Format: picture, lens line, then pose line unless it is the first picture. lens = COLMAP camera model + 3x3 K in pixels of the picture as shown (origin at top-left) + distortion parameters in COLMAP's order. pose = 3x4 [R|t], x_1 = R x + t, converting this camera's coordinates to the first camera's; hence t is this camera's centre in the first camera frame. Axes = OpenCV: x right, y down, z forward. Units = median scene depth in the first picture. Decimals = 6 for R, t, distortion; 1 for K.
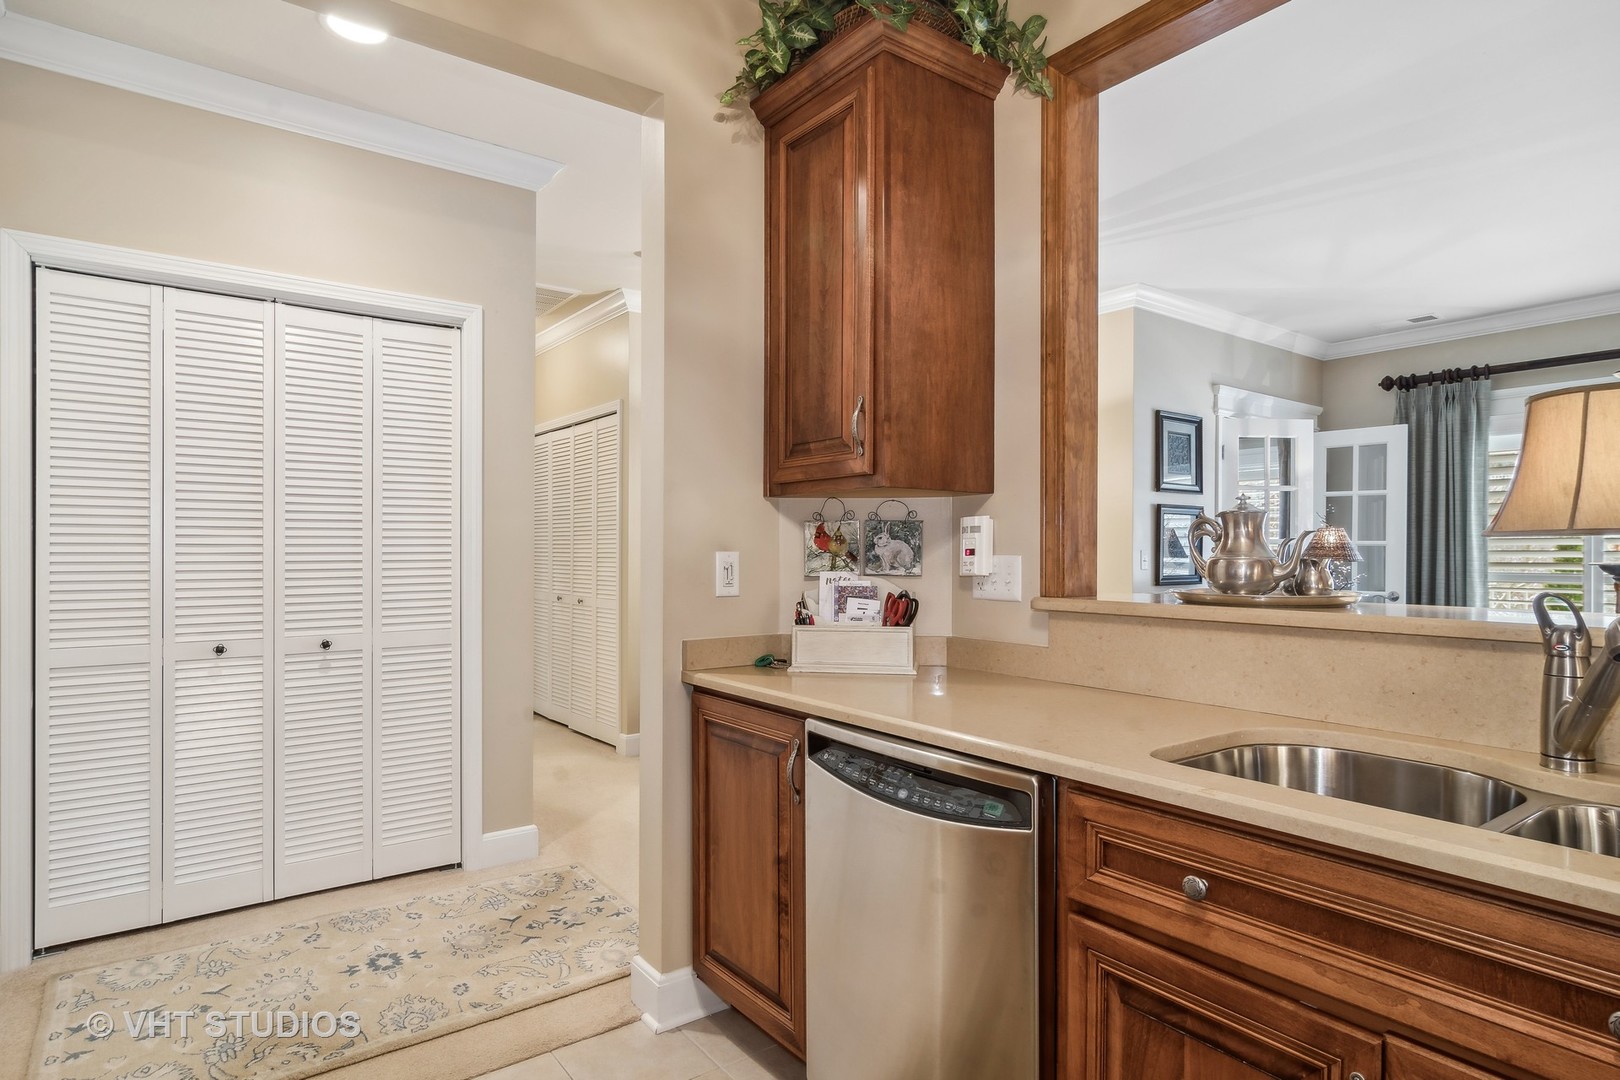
lens RADIAL K [[887.3, 0, 813.9], [0, 887.3, 555.9], [0, 0, 1]] dist [-0.001983, 0.003379]
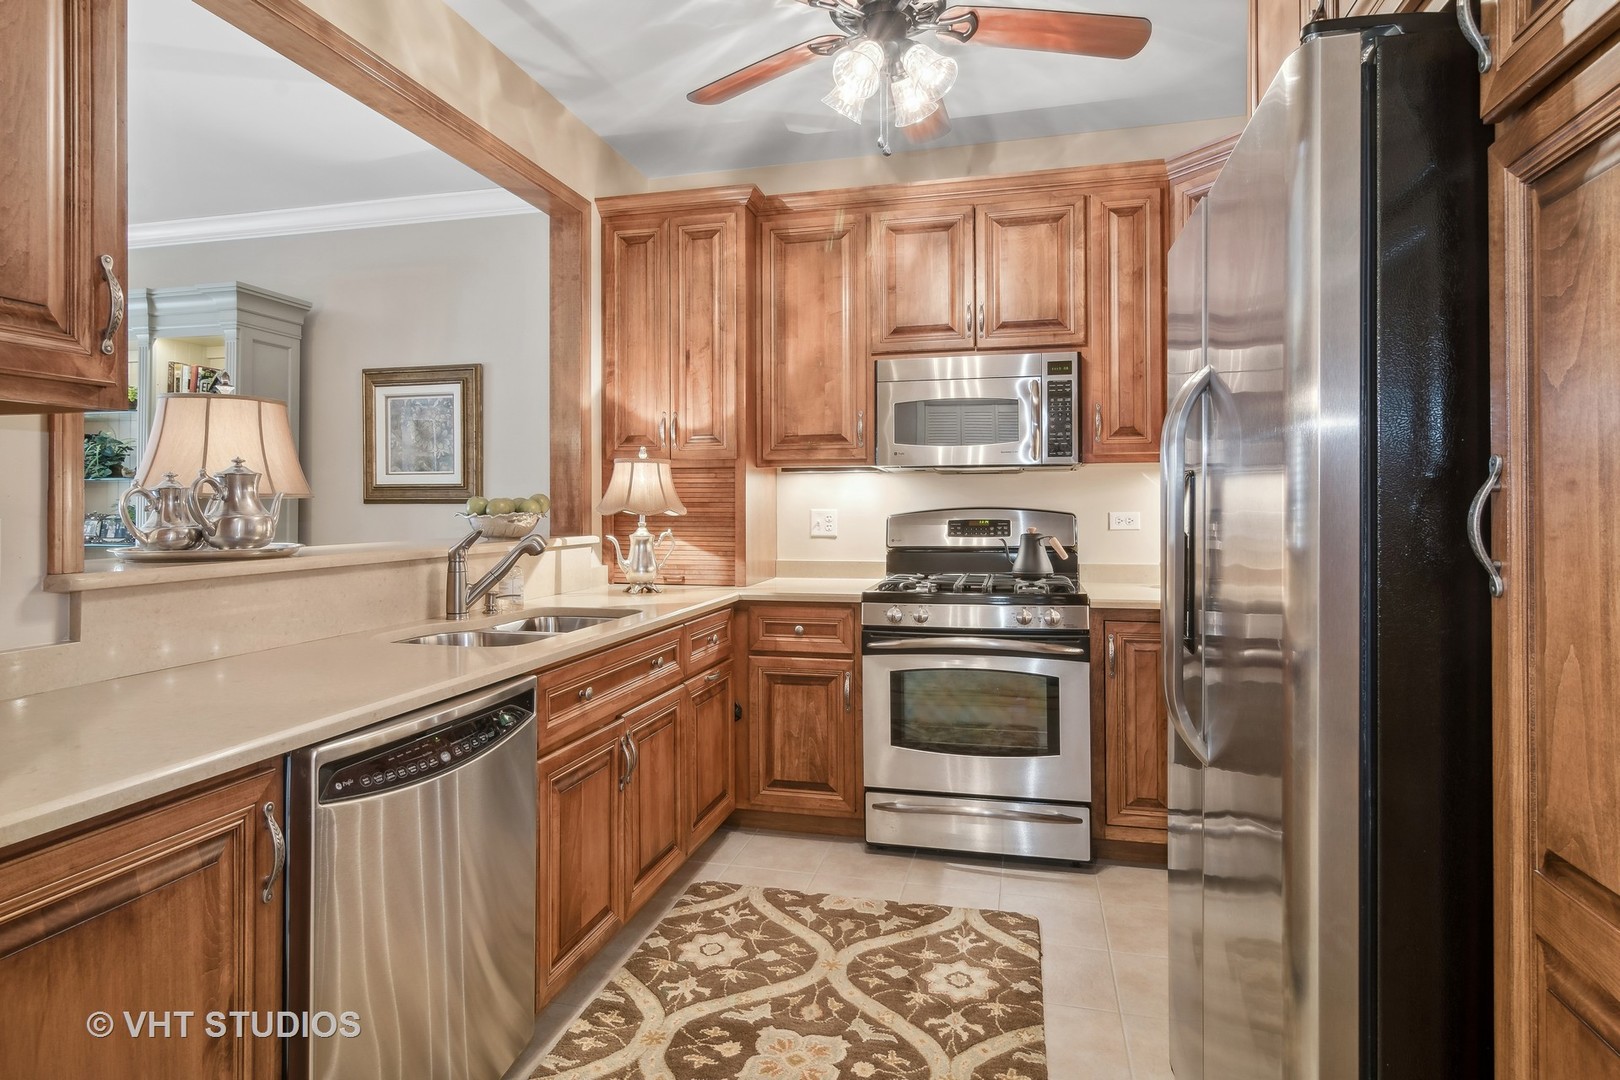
lens RADIAL K [[887.3, 0, 796.0], [0, 887.3, 500.9], [0, 0, 1]] dist [-0.001983, 0.003379]
pose [[-0.626460, 0.002974, 0.779448, -0.479893], [0.005271, 0.999986, 0.000421, -0.007604], [-0.779436, 0.004372, -0.626467, 0.690229]]
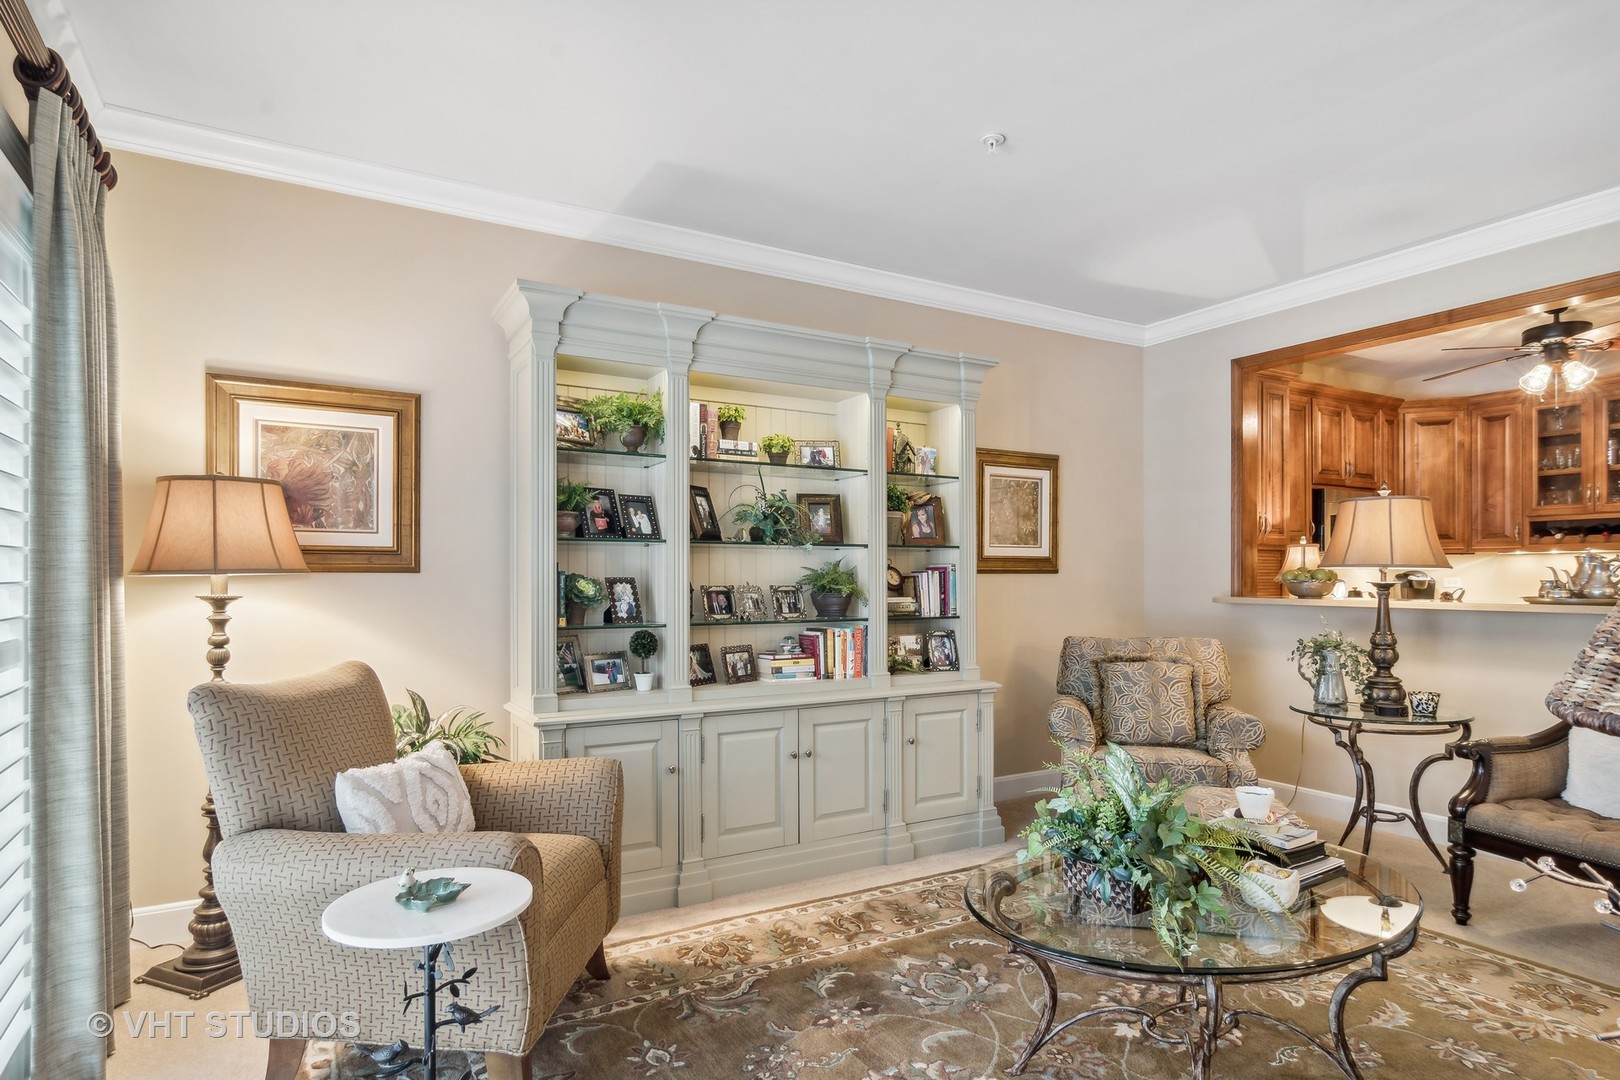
lens RADIAL K [[887.3, 0, 804.3], [0, 887.3, 574.8], [0, 0, 1]] dist [-0.001983, 0.003379]
pose [[-0.993704, 0.000436, 0.112040, 1.162314], [0.001192, 0.999977, 0.006681, -0.014735], [-0.112034, 0.006773, -0.993681, 1.865008]]
